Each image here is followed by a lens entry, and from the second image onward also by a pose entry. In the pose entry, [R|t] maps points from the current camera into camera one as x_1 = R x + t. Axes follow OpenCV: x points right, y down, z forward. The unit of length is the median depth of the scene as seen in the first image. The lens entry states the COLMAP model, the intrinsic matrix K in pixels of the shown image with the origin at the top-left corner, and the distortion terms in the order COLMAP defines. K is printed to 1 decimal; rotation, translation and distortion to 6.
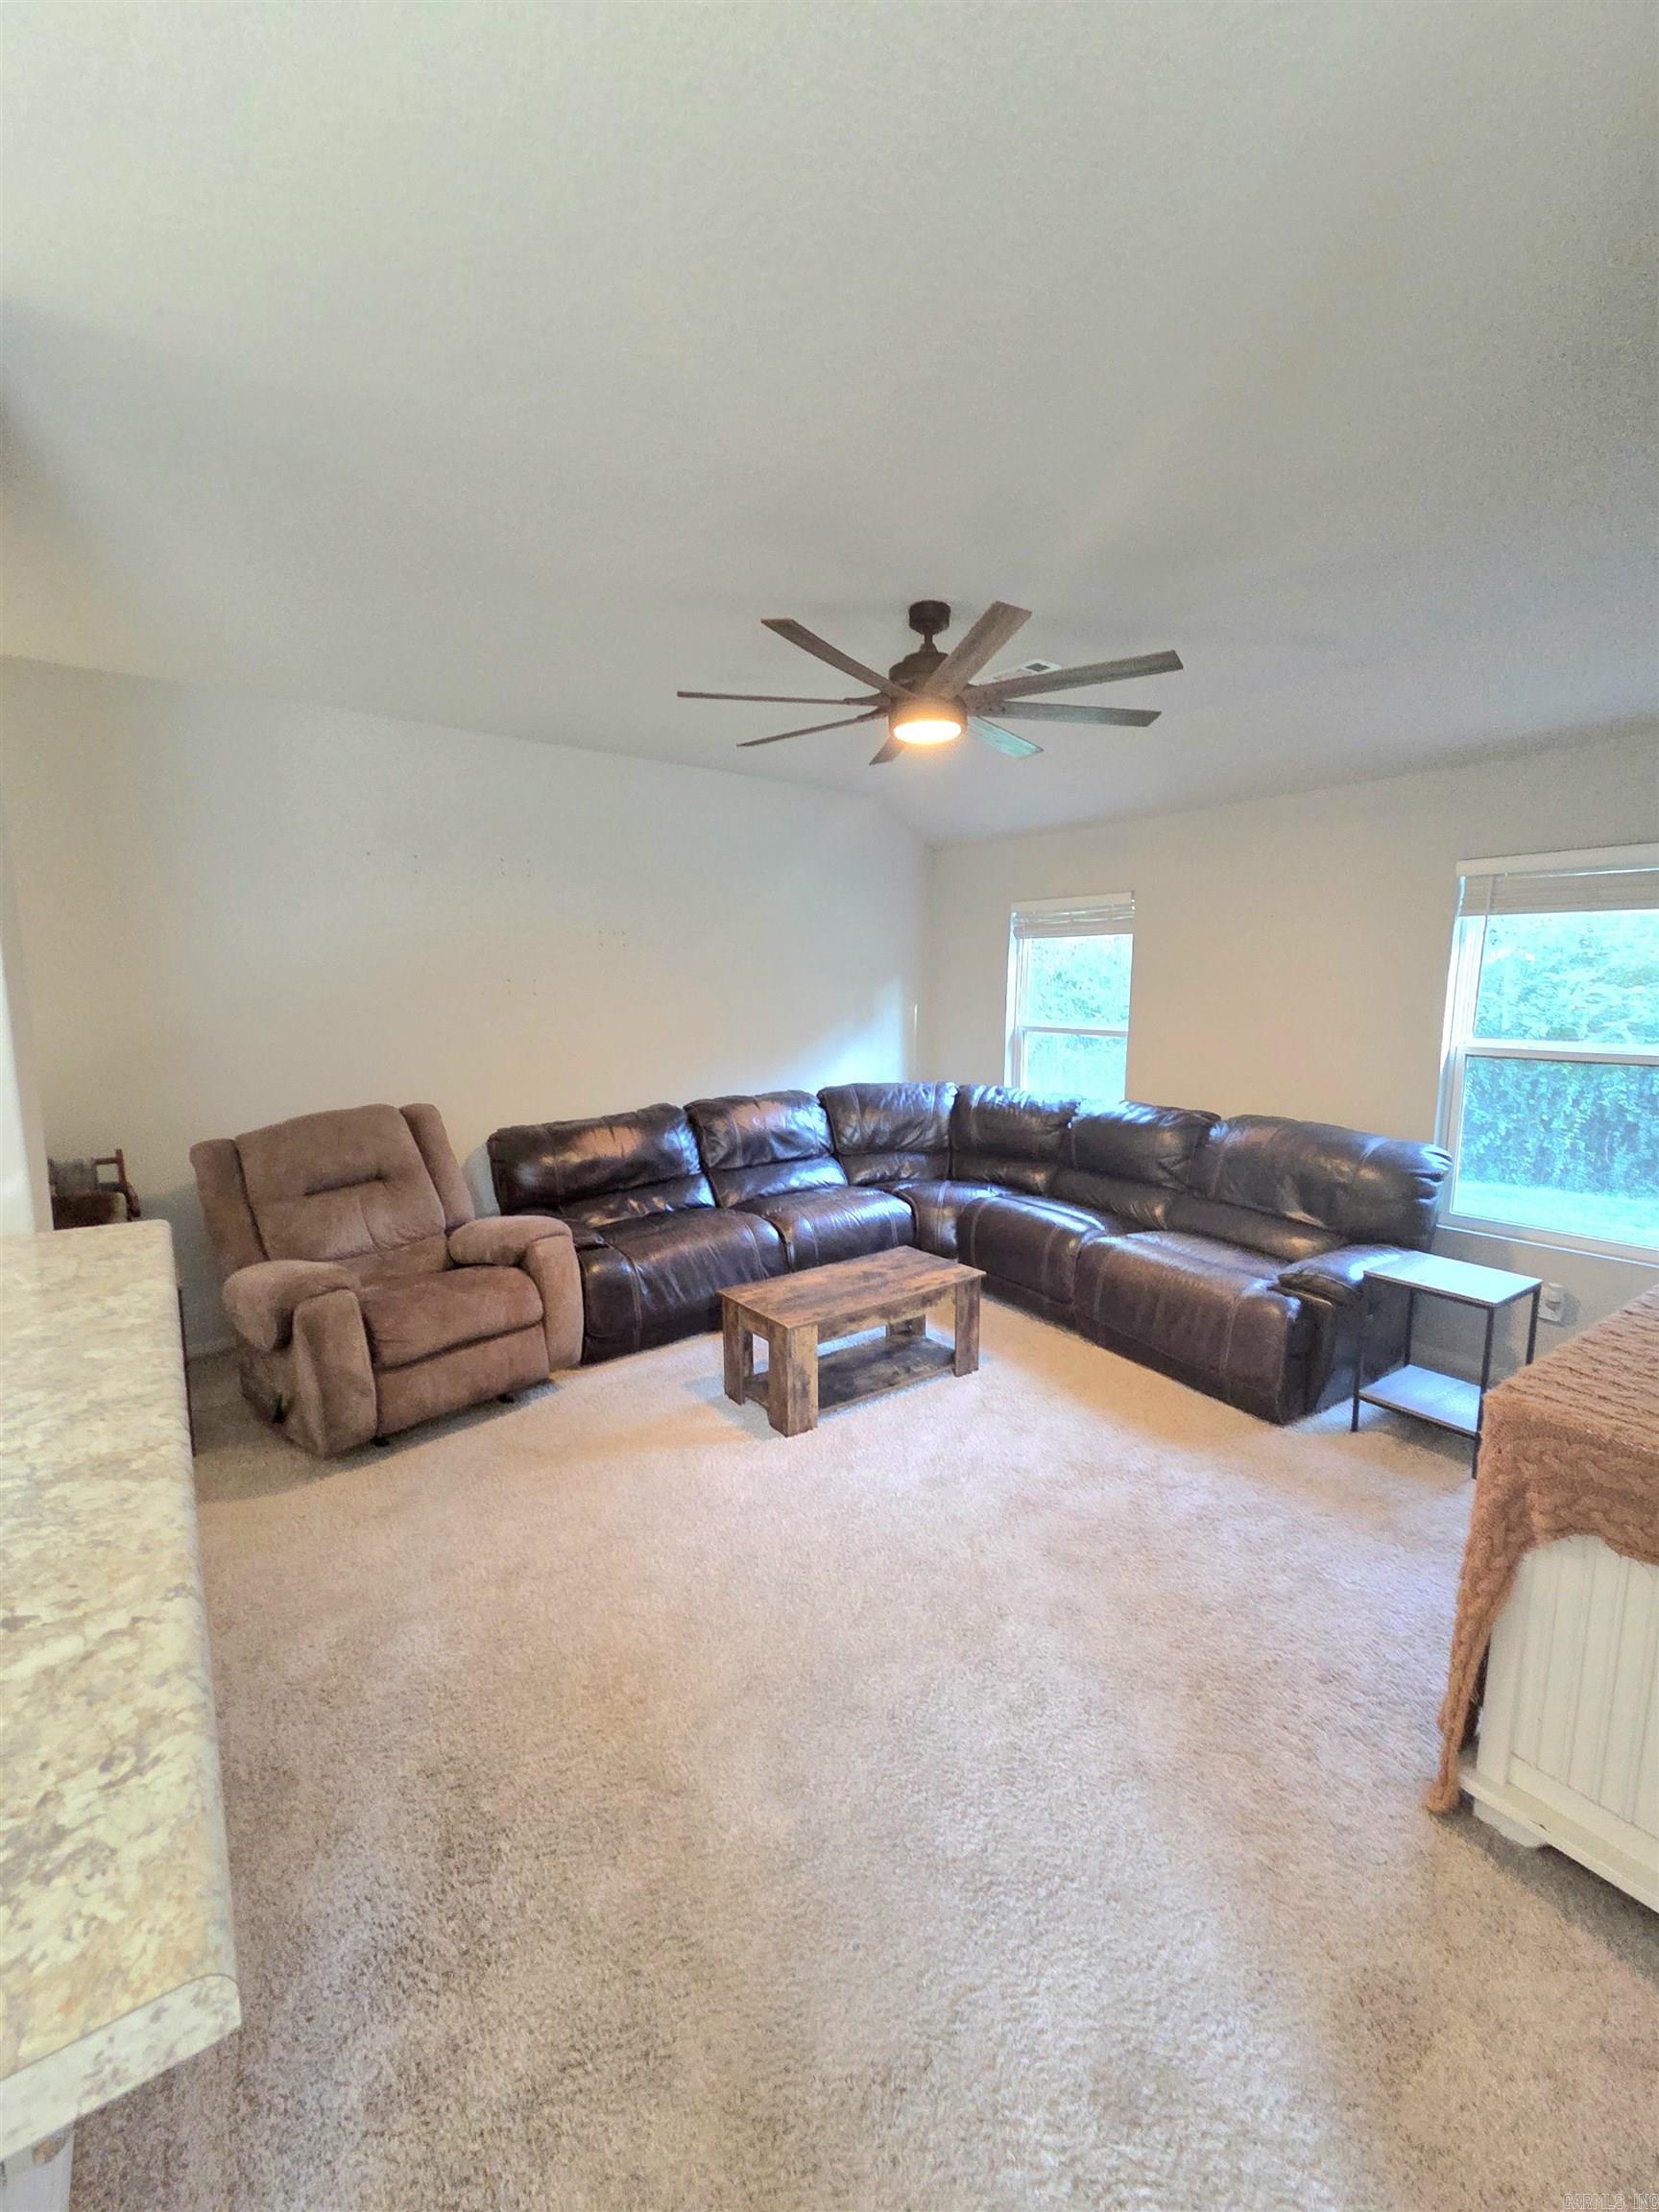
lens RADIAL K [[904.9, 0, 849.6], [0, 904.9, 1106.9], [0, 0, 1]] dist [0.002077, -0.001166]
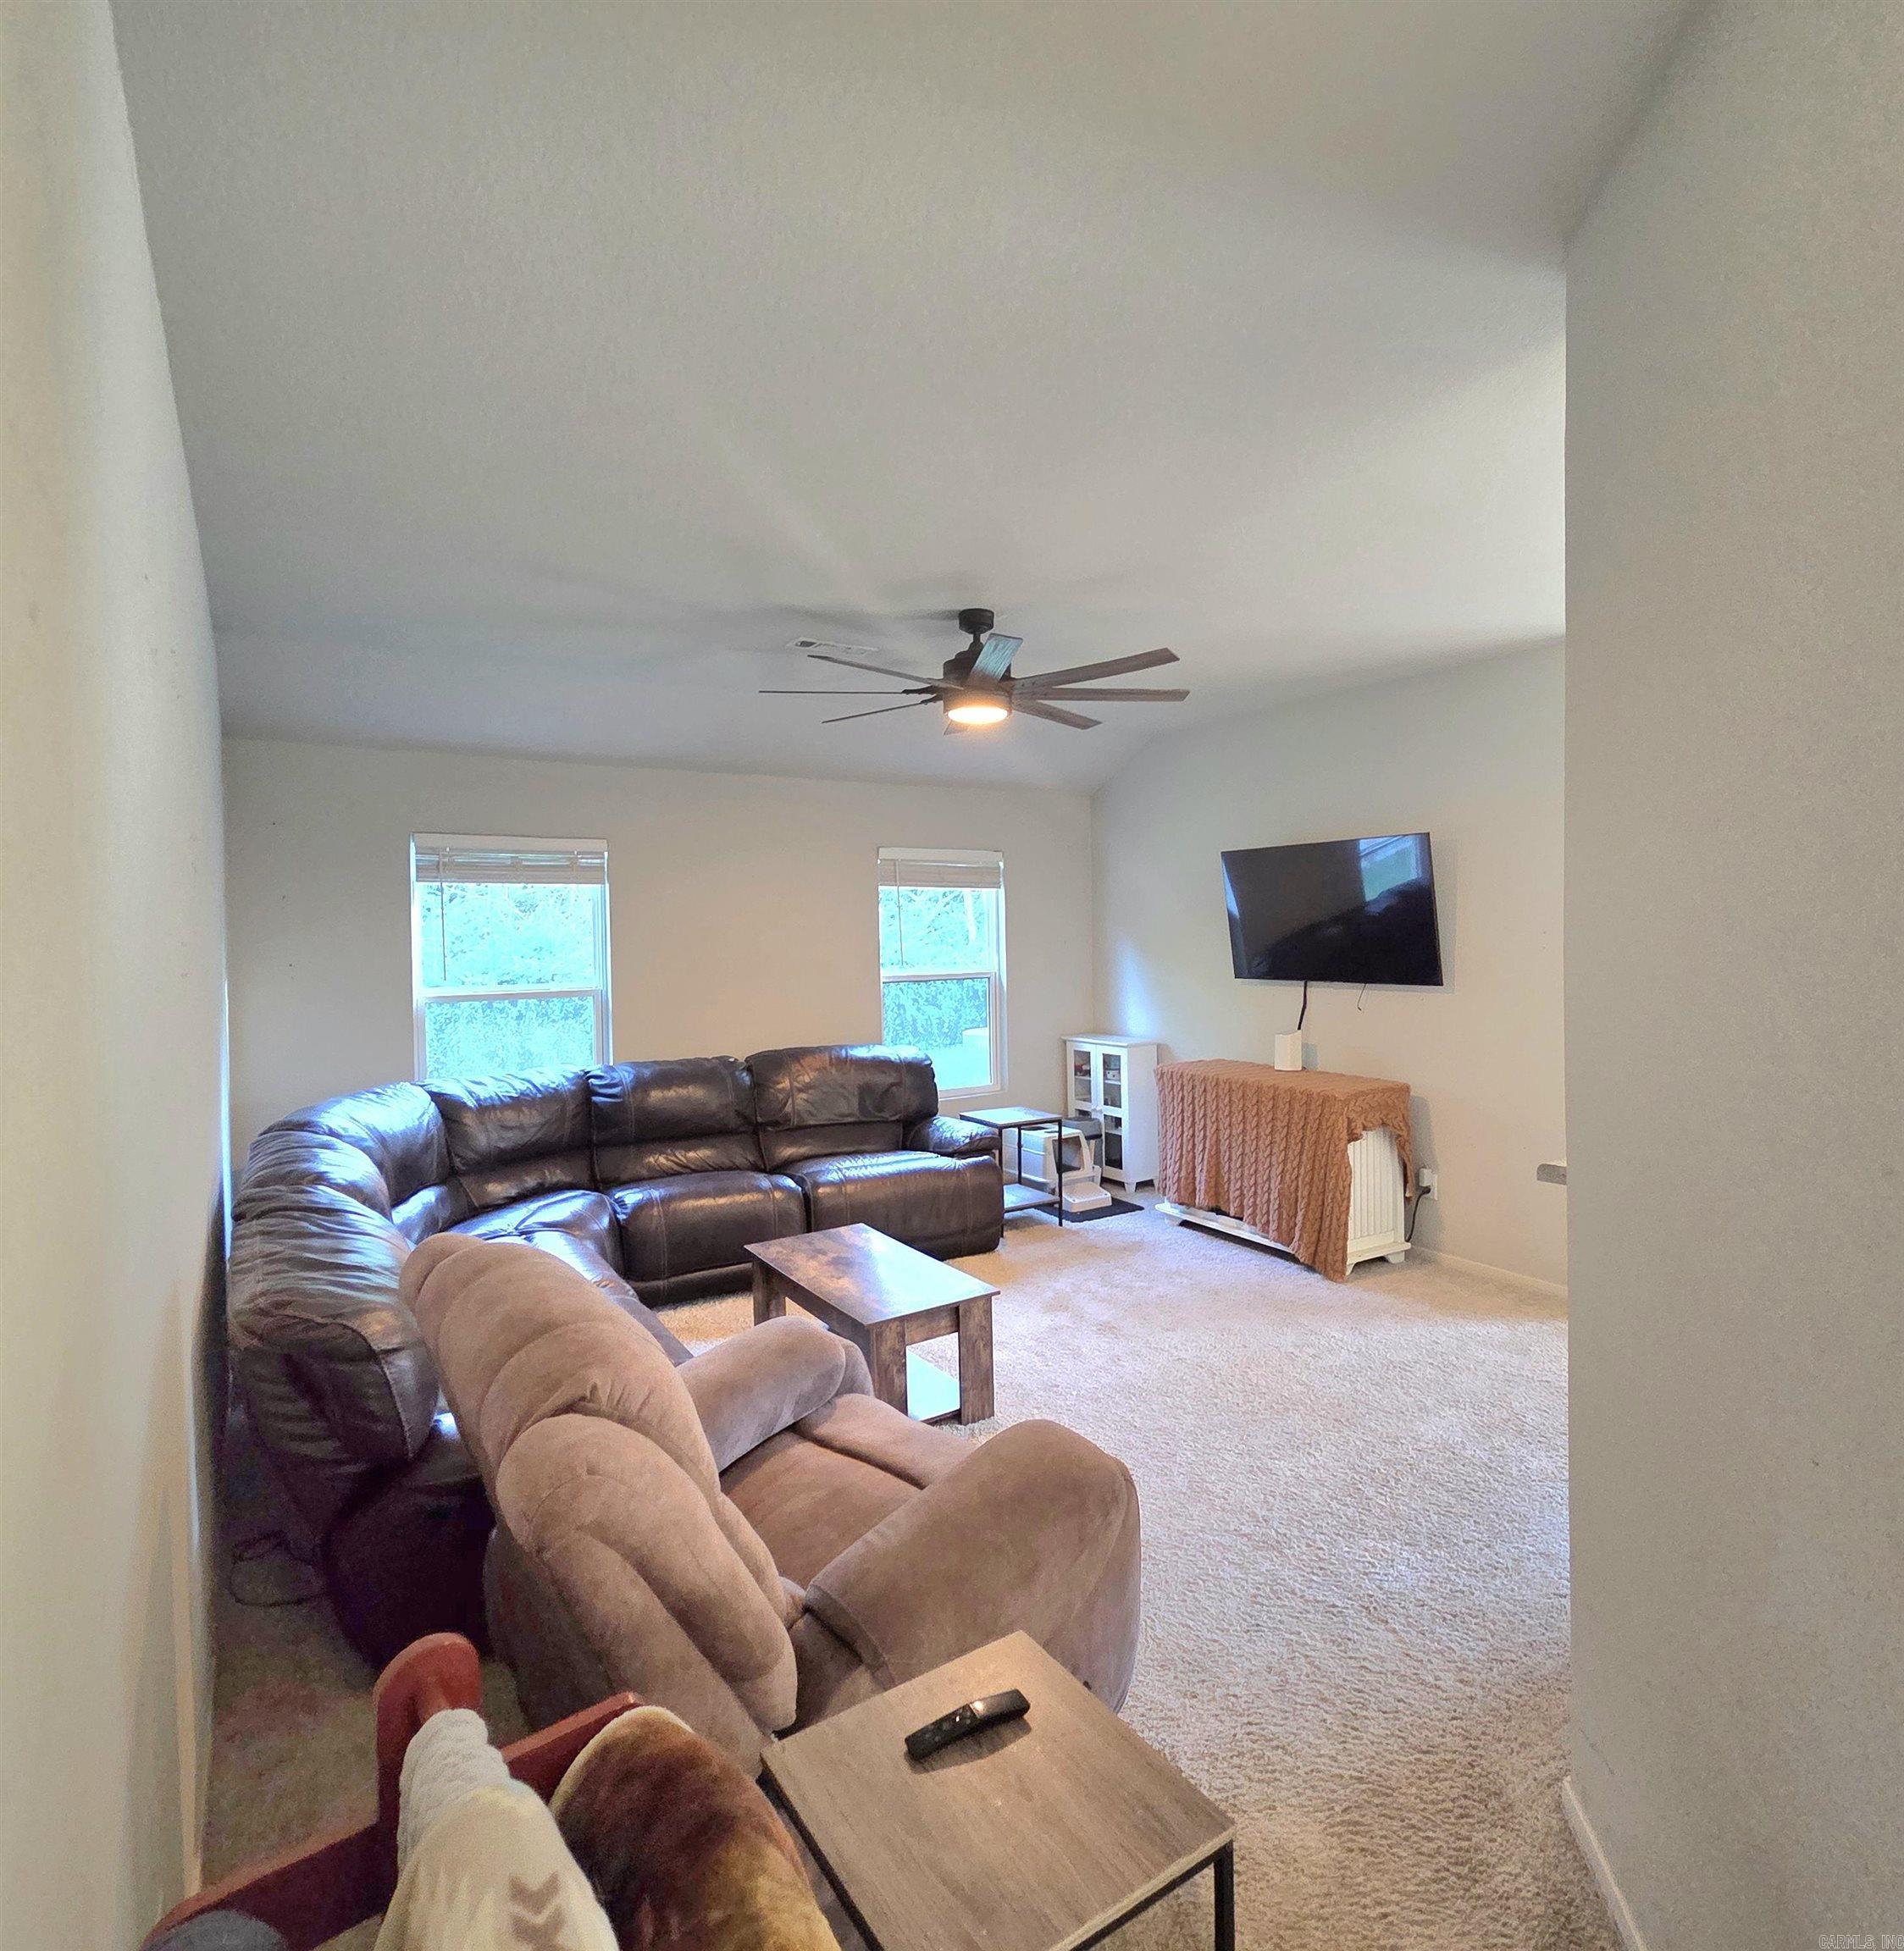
lens RADIAL K [[1058.1, 0, 952.1], [0, 1058.1, 964.2], [0, 0, 1]] dist [-0.000177, -0.000174]
pose [[0.078948, -0.036525, 0.996209, -1.089998], [0.148387, 0.988626, 0.024488, -0.123322], [-0.985773, 0.145892, 0.083470, 0.843322]]
